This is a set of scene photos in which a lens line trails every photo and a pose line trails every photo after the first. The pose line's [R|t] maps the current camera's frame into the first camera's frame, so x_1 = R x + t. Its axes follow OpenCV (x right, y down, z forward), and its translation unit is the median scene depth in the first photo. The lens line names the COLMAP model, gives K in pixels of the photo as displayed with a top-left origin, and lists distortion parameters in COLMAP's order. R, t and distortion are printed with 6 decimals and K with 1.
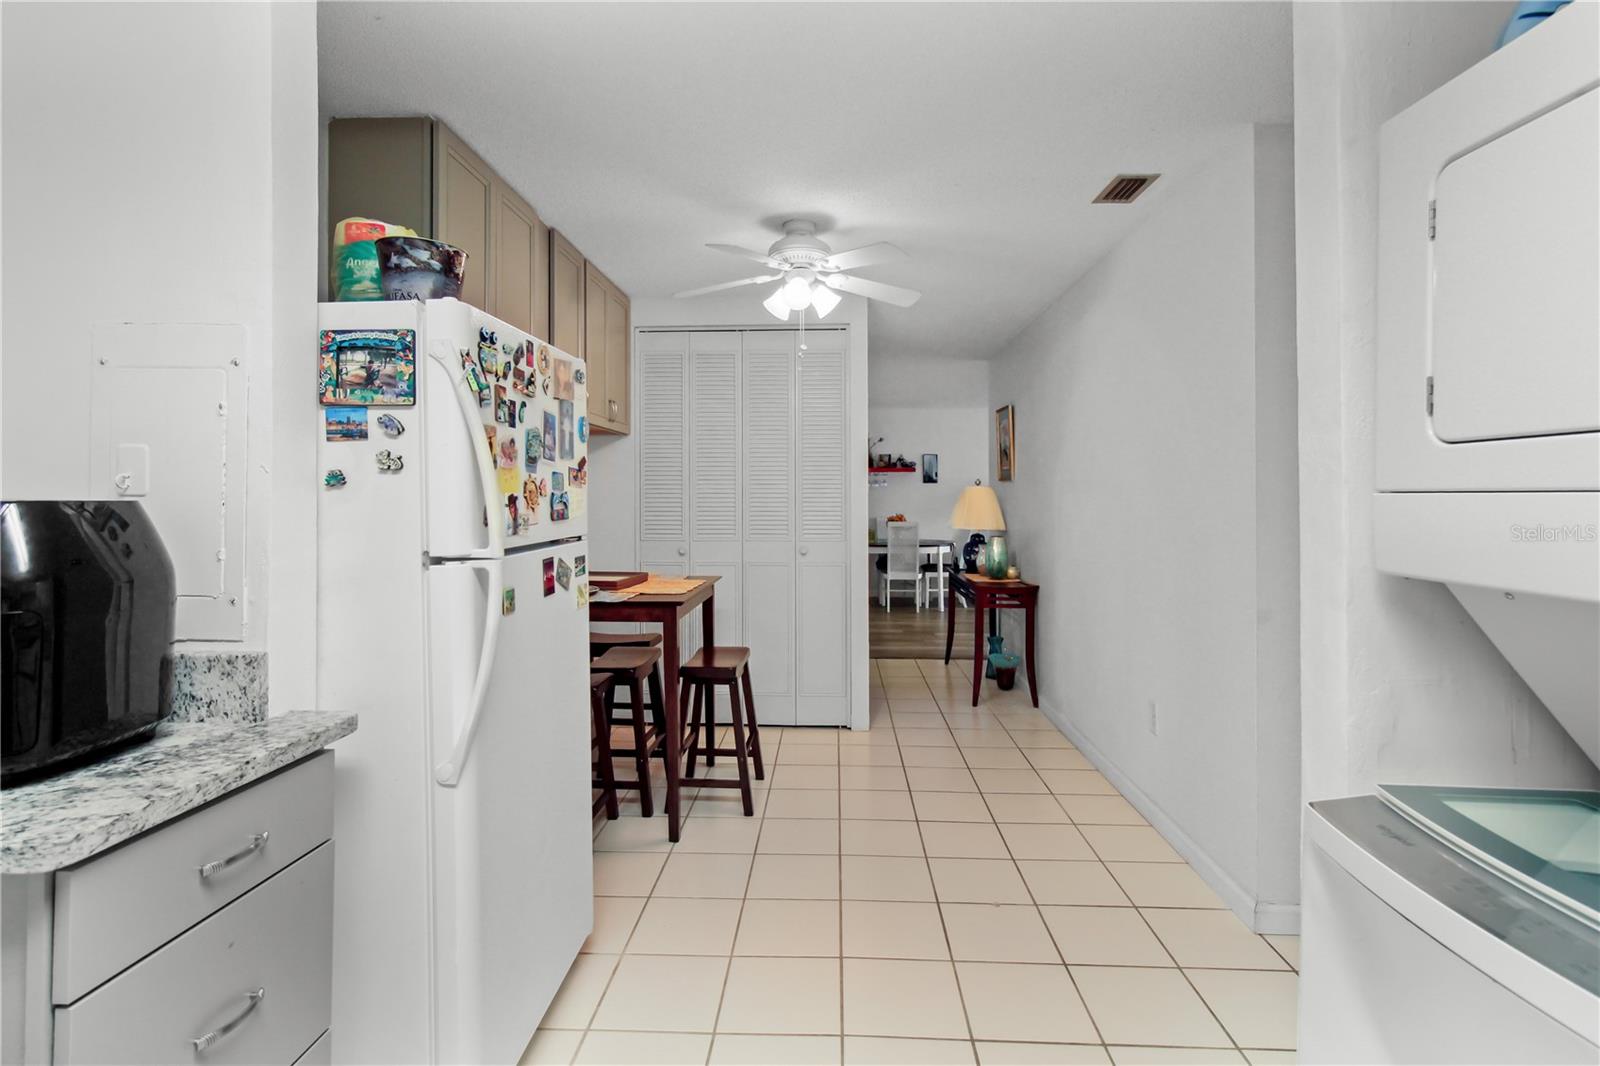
lens RADIAL K [[767.6, 0, 793.1], [0, 767.6, 508.3], [0, 0, 1]] dist [0.022771, -0.008447]
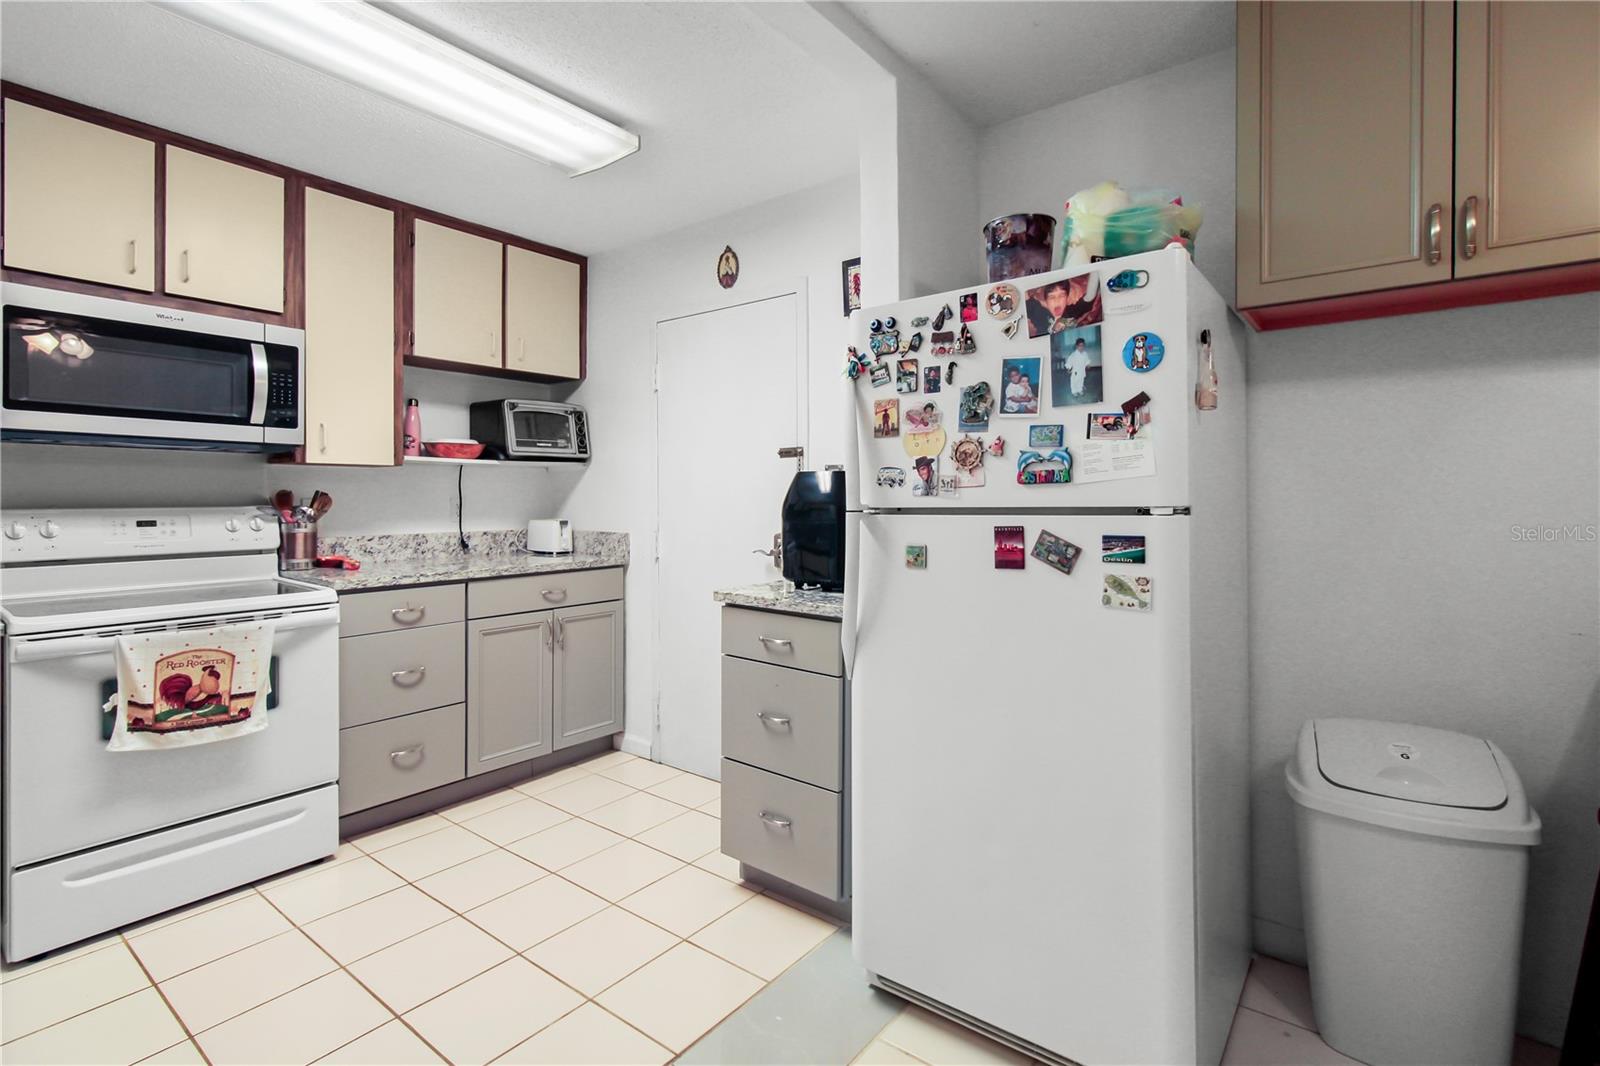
lens RADIAL K [[767.6, 0, 807.0], [0, 767.6, 487.4], [0, 0, 1]] dist [0.022771, -0.008447]
pose [[-0.577351, -0.005300, -0.816479, 0.537247], [-0.007493, 0.999971, -0.001192, 0.023632], [0.816462, 0.005430, -0.577374, 1.349276]]
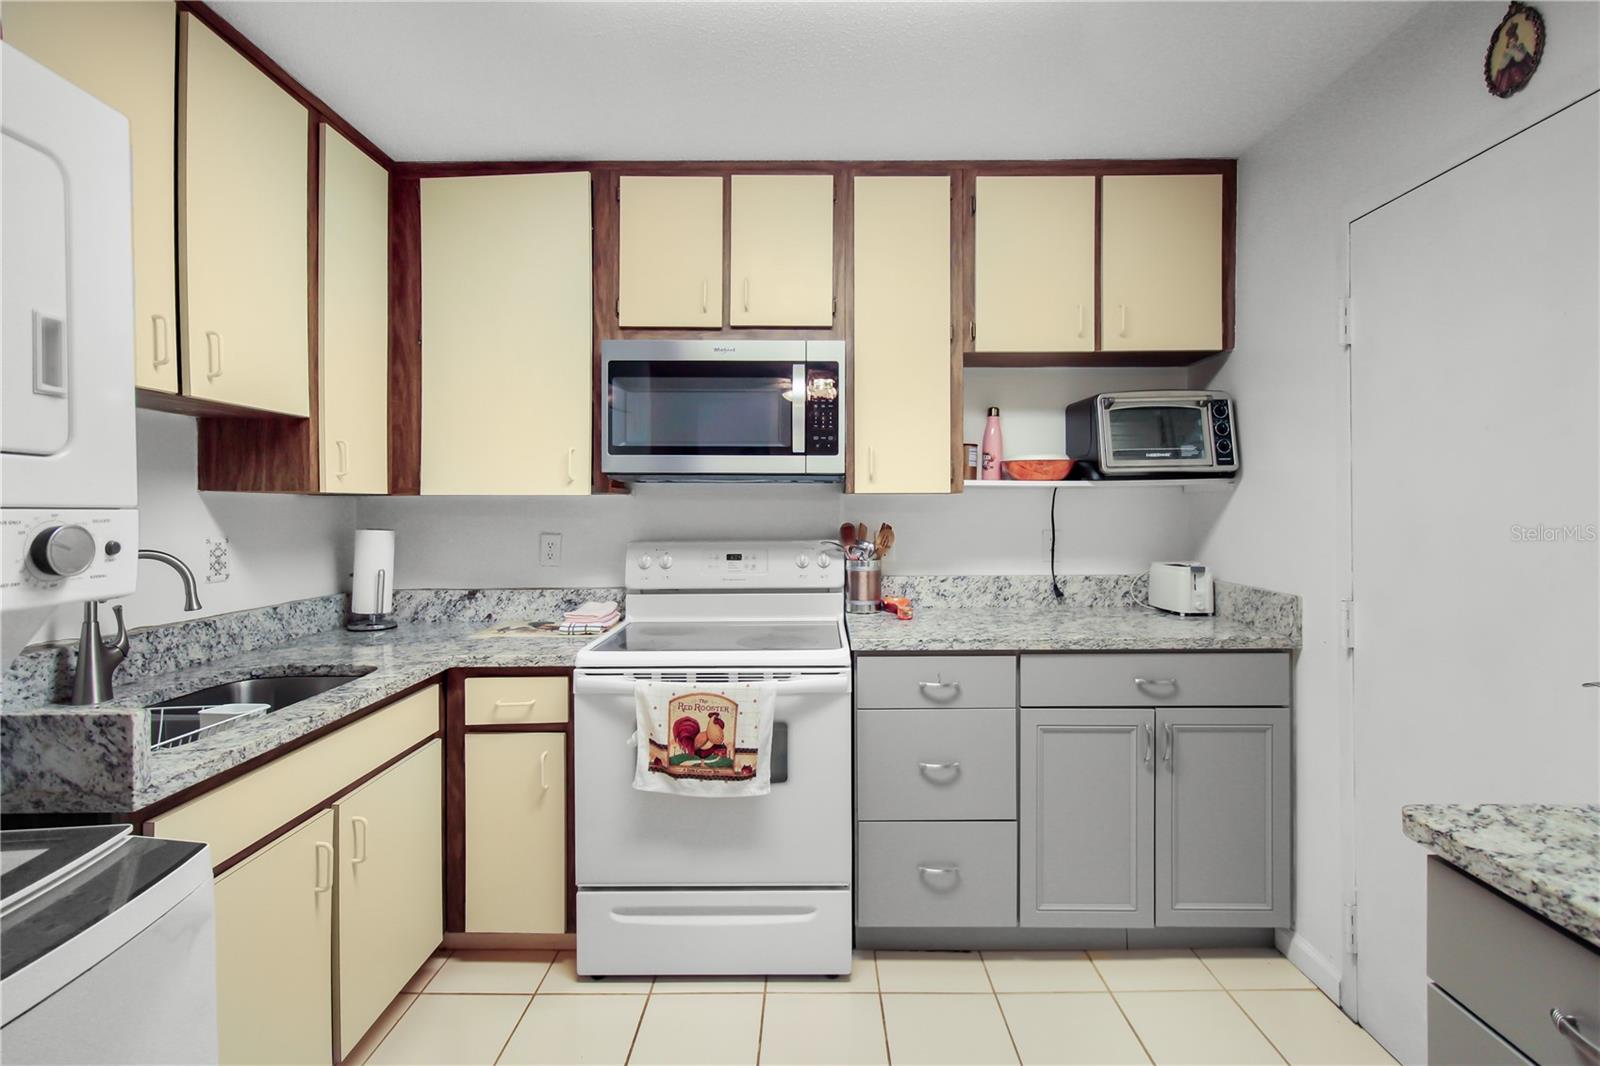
lens RADIAL K [[767.6, 0, 794.7], [0, 767.6, 512.6], [0, 0, 1]] dist [0.022771, -0.008447]
pose [[-0.999635, -0.001849, -0.026969, -0.025541], [-0.002085, 0.999960, 0.008729, 0.006247], [0.026952, 0.008782, -0.999598, 0.981510]]
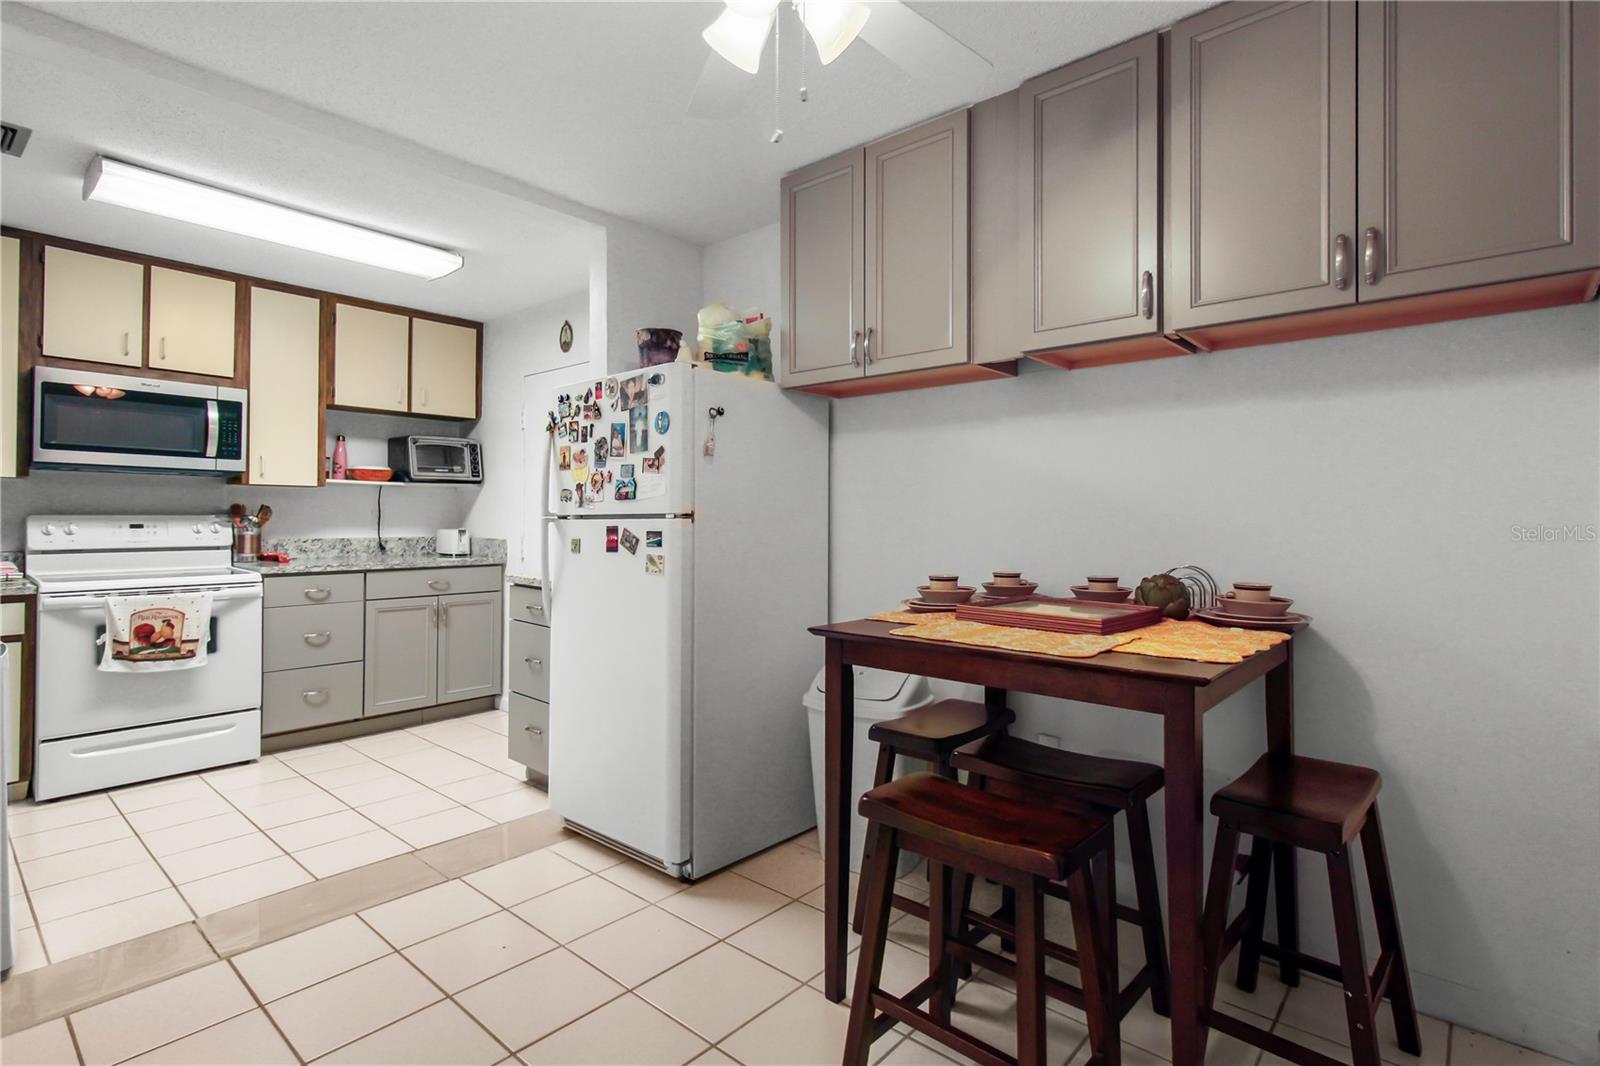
lens RADIAL K [[767.6, 0, 786.5], [0, 767.6, 502.1], [0, 0, 1]] dist [0.022771, -0.008447]
pose [[-0.627202, -0.015028, -0.778711, 0.596779], [-0.013563, 0.999873, -0.008372, 0.028471], [0.778738, 0.005310, -0.627327, 2.191835]]
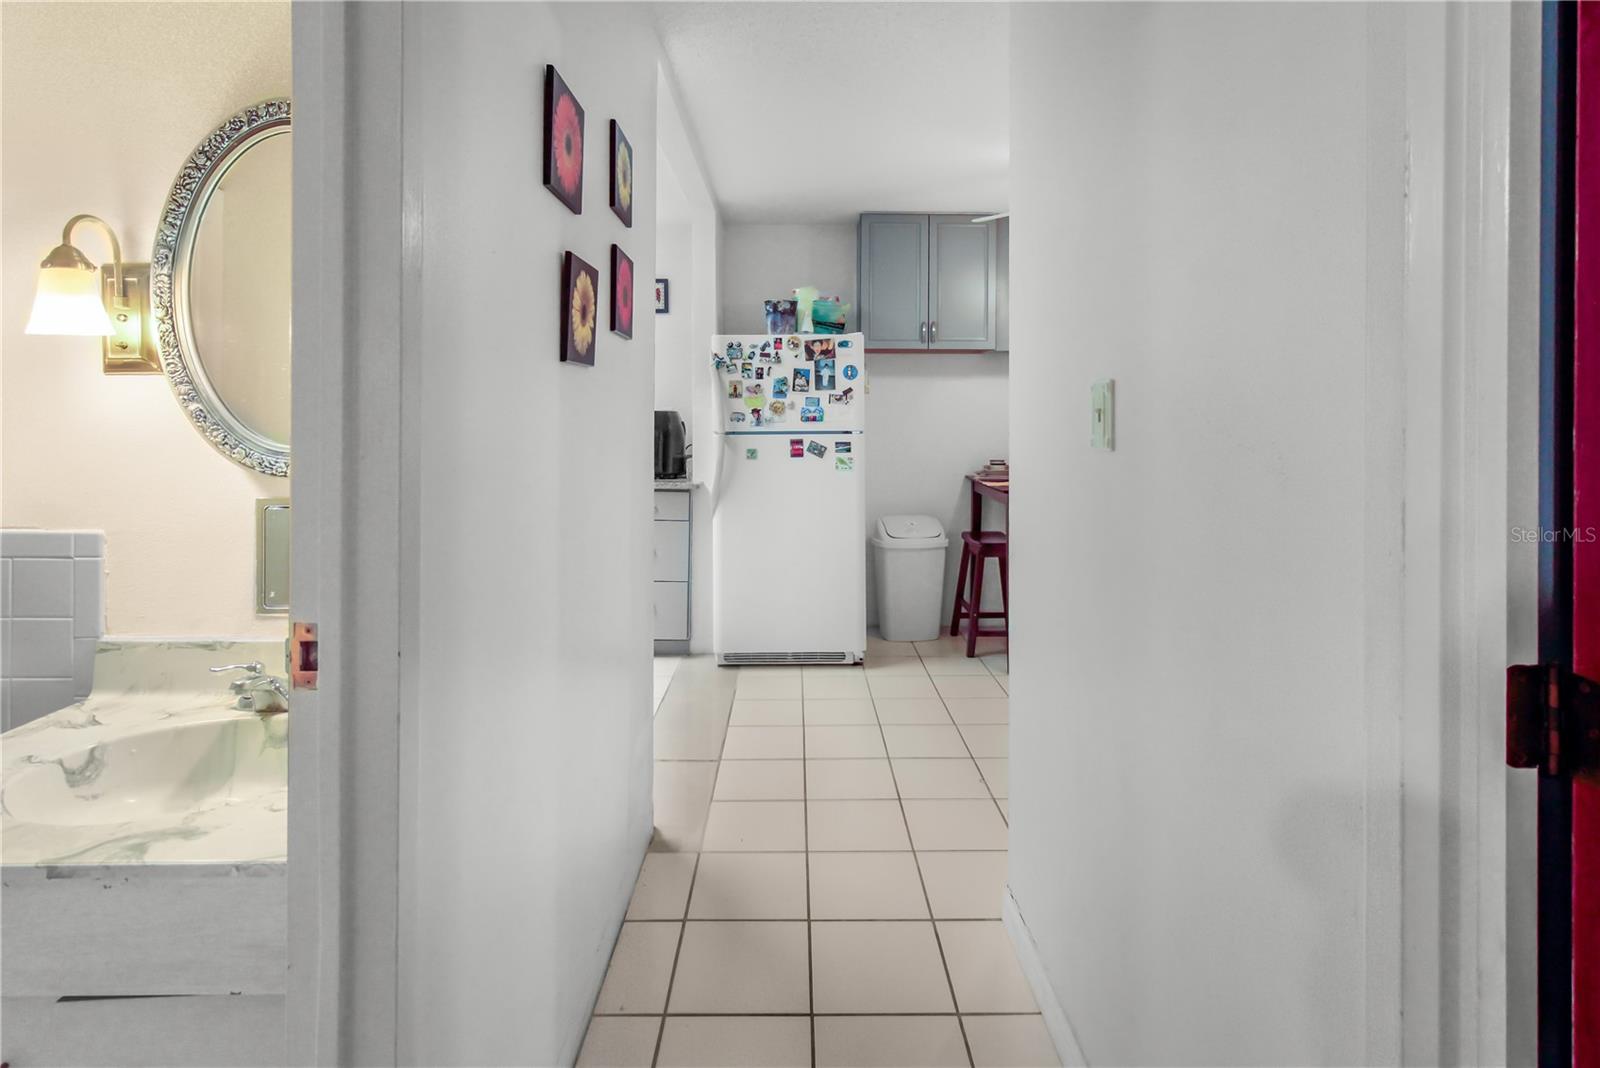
lens RADIAL K [[786.9, 0, 816.1], [0, 786.9, 418.4], [0, 0, 1]] dist [0.005249, 0.000287]
pose [[0.046953, -0.008736, -0.998859, 1.833341], [-0.014936, 0.999844, -0.009446, 0.028520], [0.998785, 0.015362, 0.046815, 0.977690]]
